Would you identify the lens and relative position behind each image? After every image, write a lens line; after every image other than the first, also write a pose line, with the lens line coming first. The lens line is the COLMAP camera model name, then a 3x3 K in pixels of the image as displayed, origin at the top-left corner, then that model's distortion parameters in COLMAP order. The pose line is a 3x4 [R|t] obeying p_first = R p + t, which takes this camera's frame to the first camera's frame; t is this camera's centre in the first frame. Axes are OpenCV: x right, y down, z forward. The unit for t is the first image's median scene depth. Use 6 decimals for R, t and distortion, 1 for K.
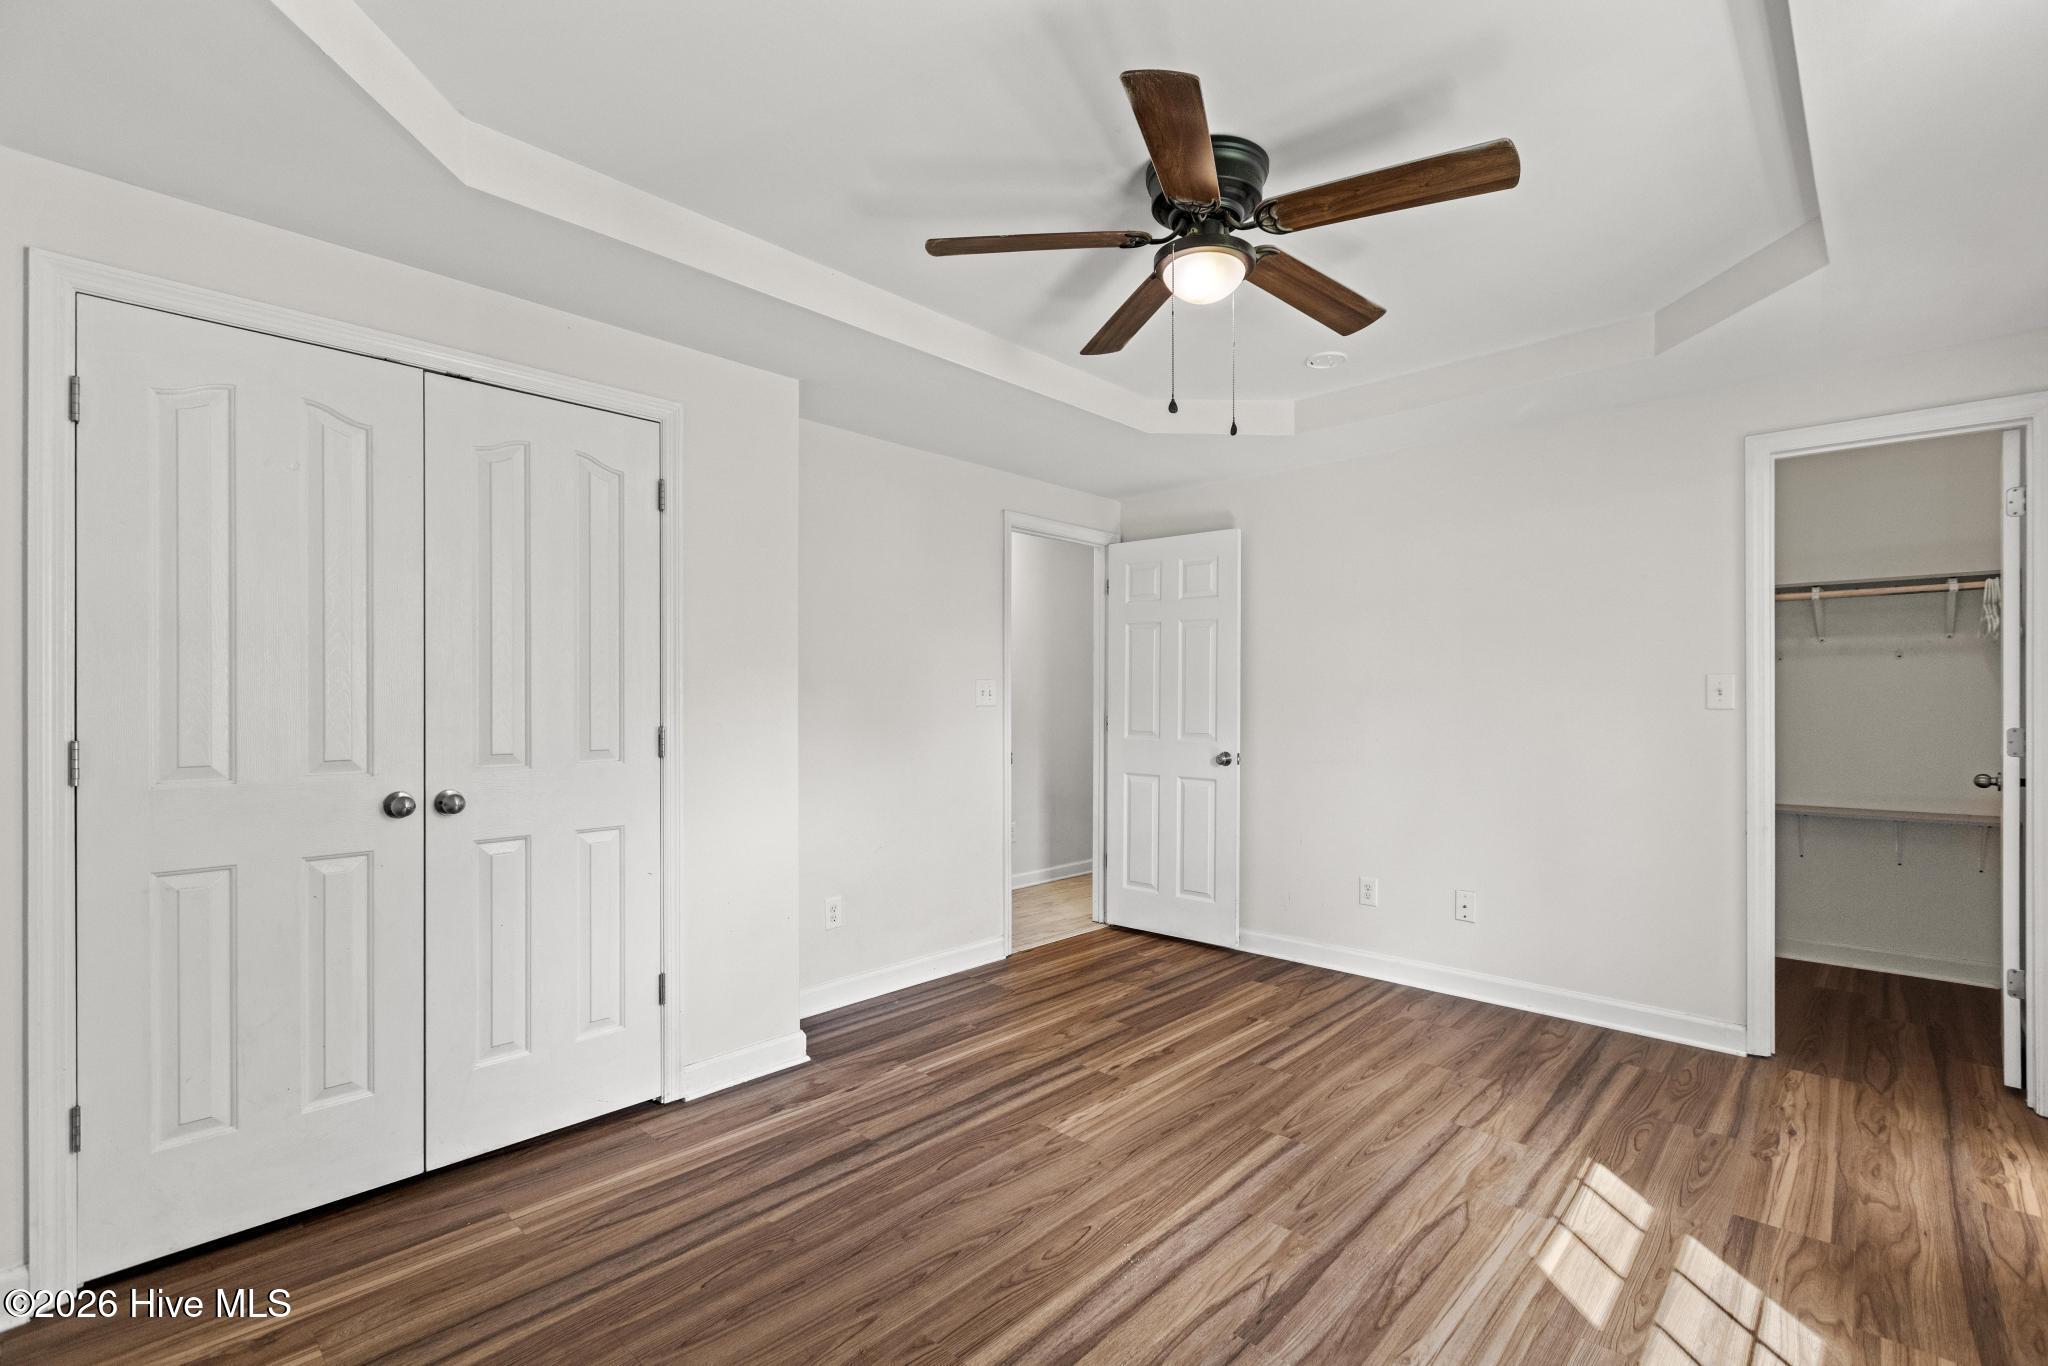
lens RADIAL K [[909.6, 0, 1021.6], [0, 909.6, 695.7], [0, 0, 1]] dist [0.002723, -0.001300]
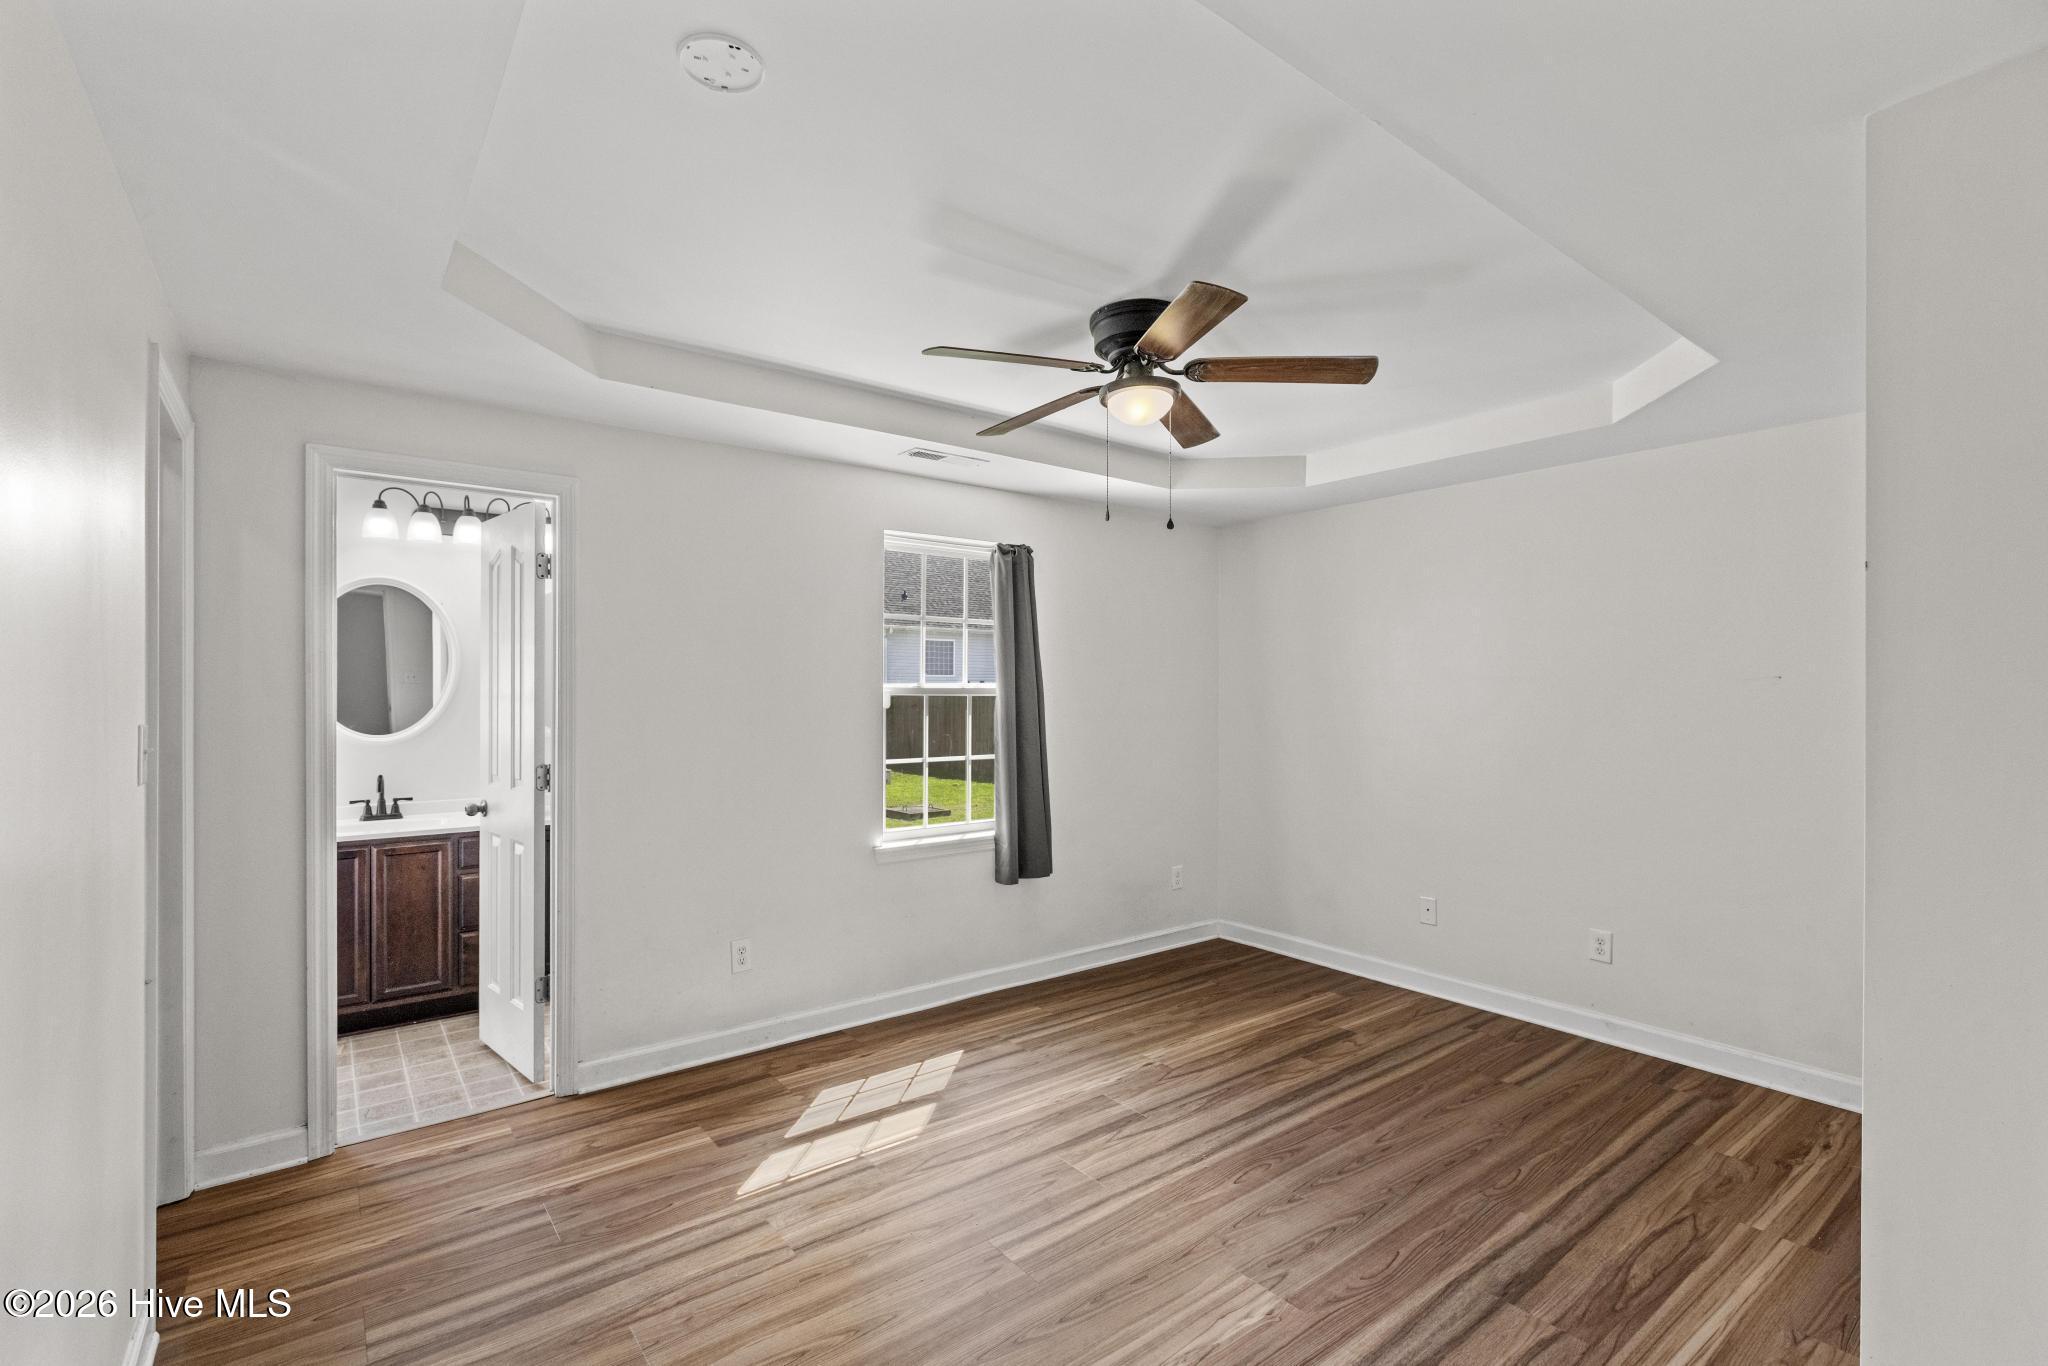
lens RADIAL K [[909.6, 0, 1027.2], [0, 909.6, 688.5], [0, 0, 1]] dist [0.002723, -0.001300]
pose [[-0.988493, -0.000556, 0.151267, 0.143453], [-0.002081, 0.999949, -0.009926, -0.055828], [-0.151254, -0.010127, -0.988443, 1.948762]]
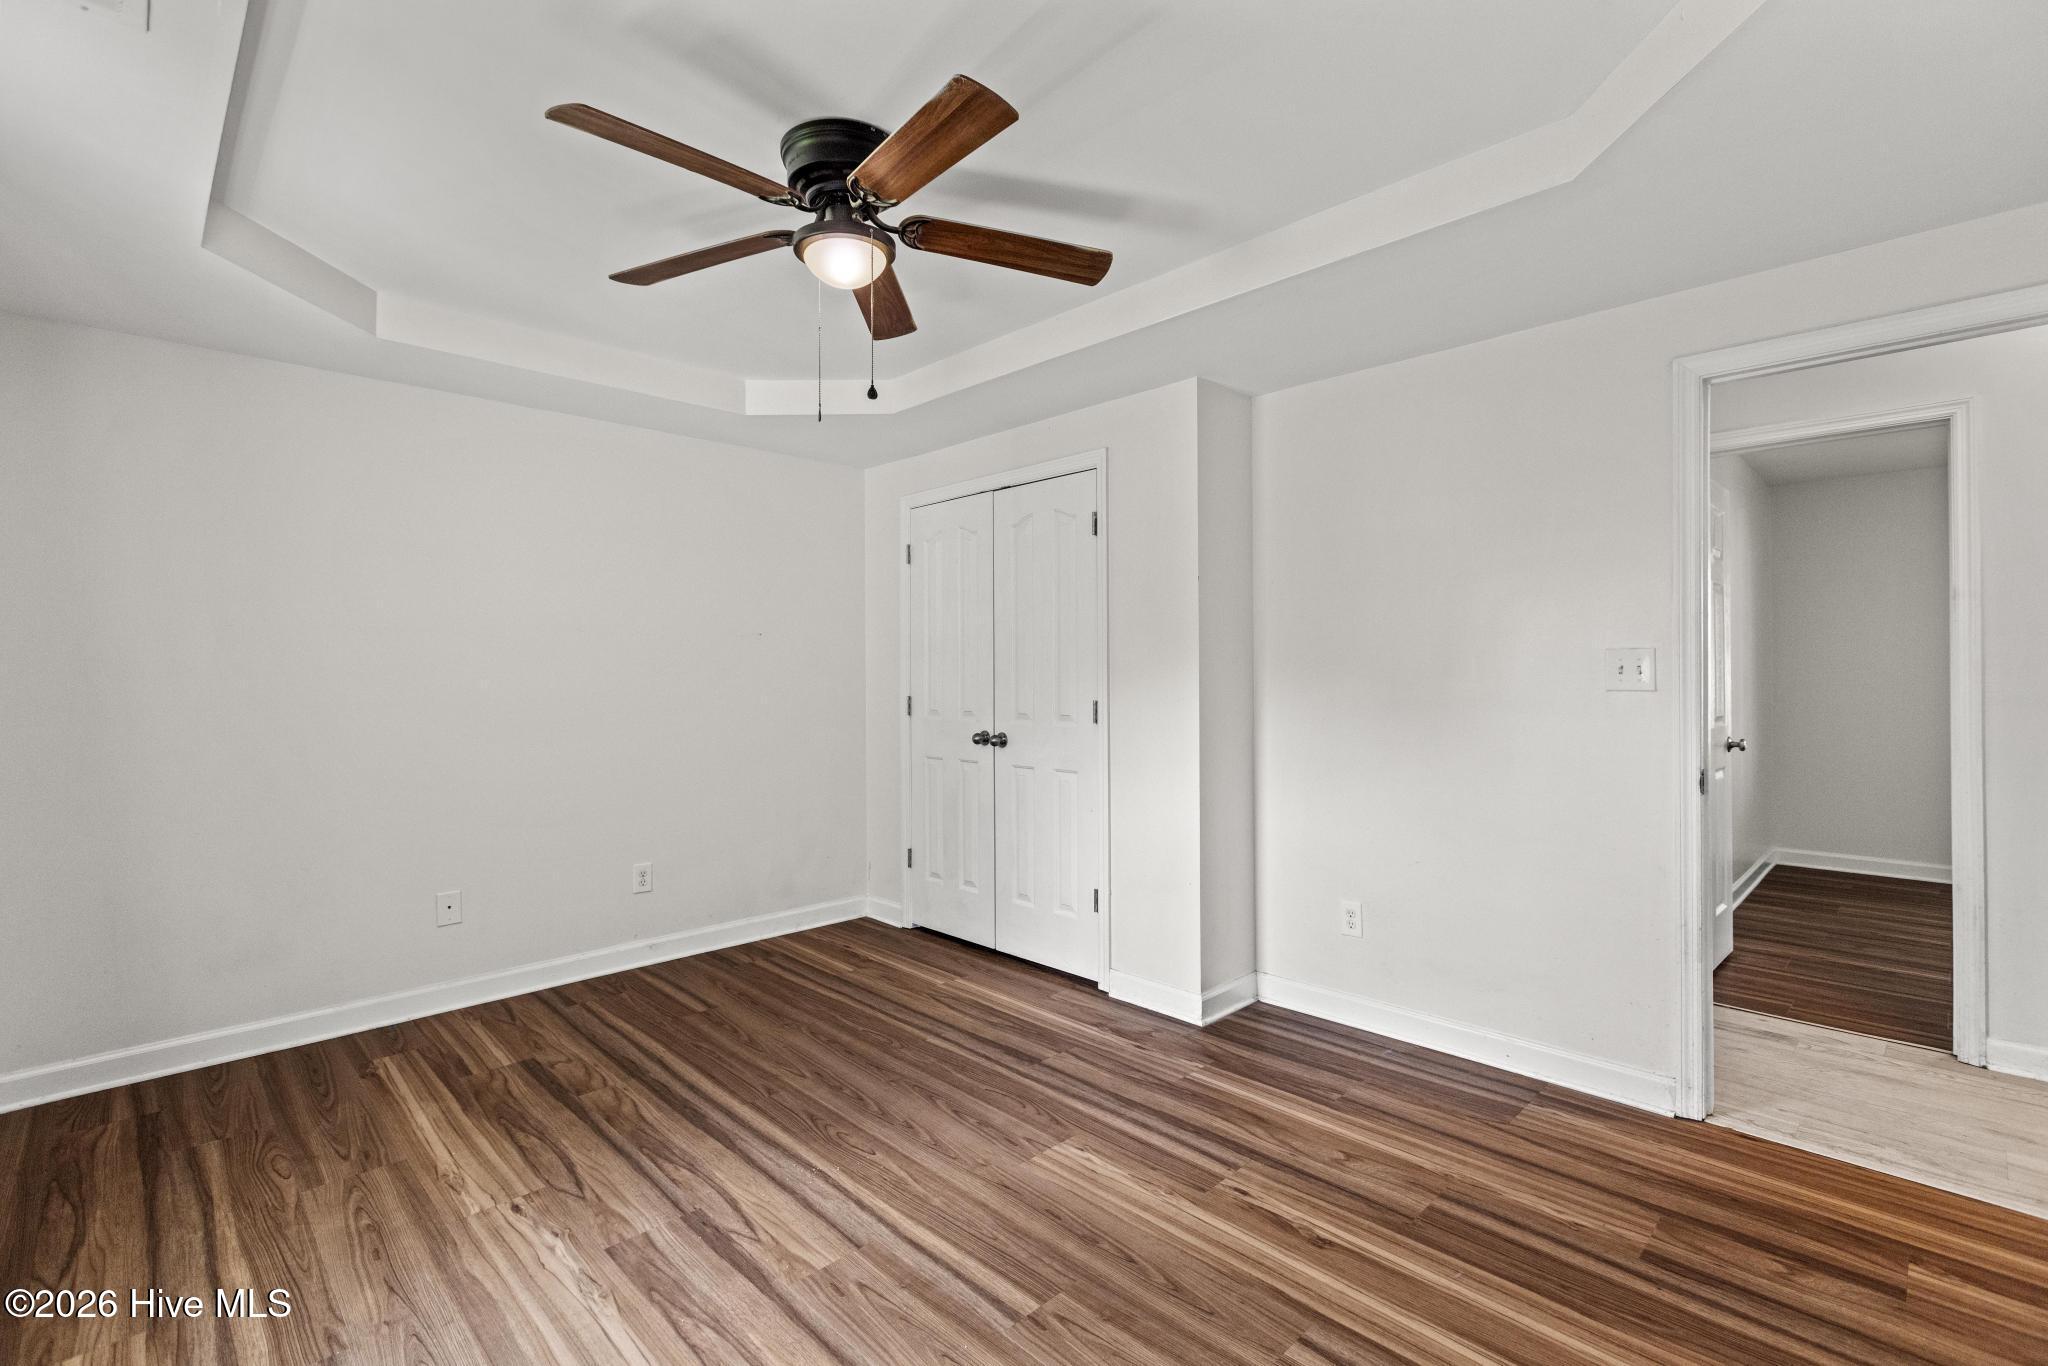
lens RADIAL K [[909.6, 0, 1032.3], [0, 909.6, 669.8], [0, 0, 1]] dist [0.002723, -0.001300]
pose [[-0.031520, -0.005060, -0.999490, 1.031232], [0.010816, 0.999927, -0.005403, -0.003522], [0.999445, -0.010981, -0.031463, 1.070416]]
